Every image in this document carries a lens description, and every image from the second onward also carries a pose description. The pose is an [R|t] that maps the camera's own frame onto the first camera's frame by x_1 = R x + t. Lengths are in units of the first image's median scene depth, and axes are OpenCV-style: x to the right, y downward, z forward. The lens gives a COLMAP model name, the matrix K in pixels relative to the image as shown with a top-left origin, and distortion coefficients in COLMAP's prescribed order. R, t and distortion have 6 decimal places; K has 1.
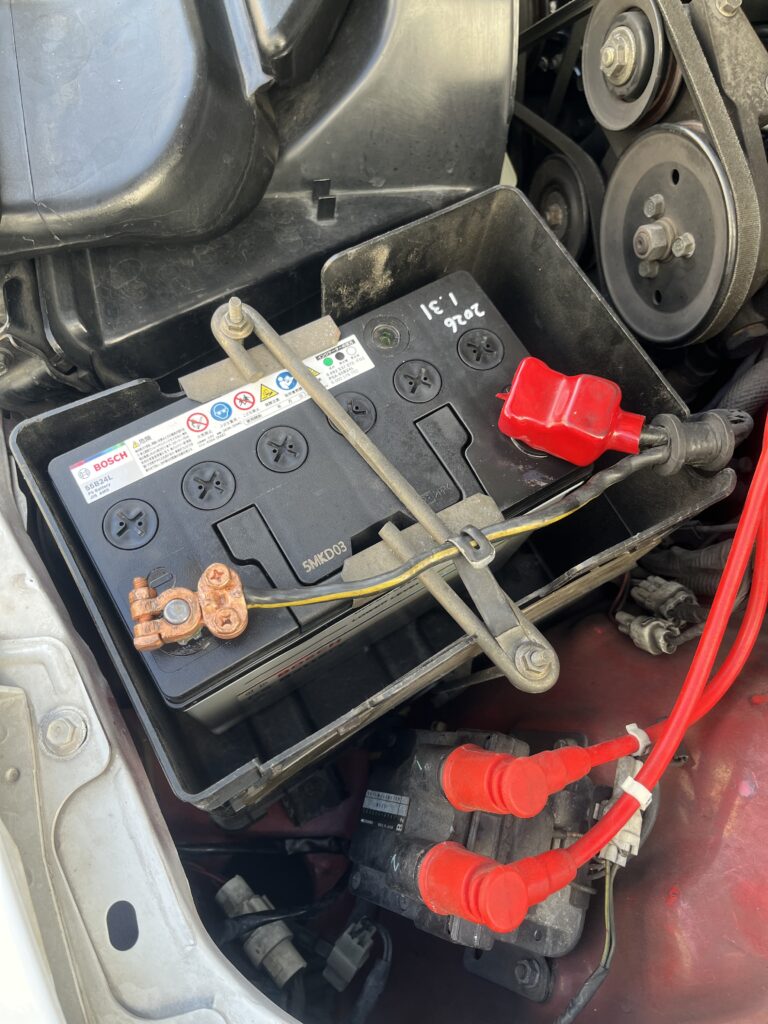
lens RADIAL K [[836.7, 0, 384.0], [0, 836.7, 512.0], [0, 0, 1]] dist [0.099889, -0.169913]
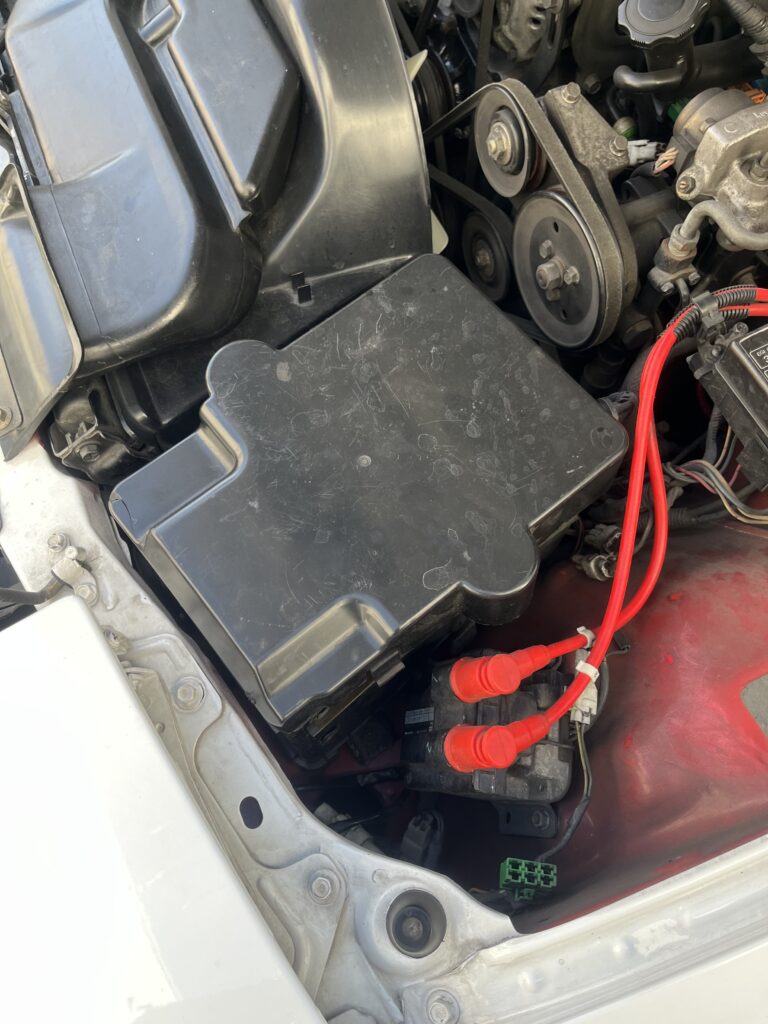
lens RADIAL K [[836.7, 0, 384.0], [0, 836.7, 512.0], [0, 0, 1]] dist [0.099889, -0.169913]
pose [[0.984602, -0.172090, -0.030718, 0.041154], [0.171454, 0.984941, -0.022262, 0.033421], [0.034086, 0.016652, 0.999280, -0.353766]]
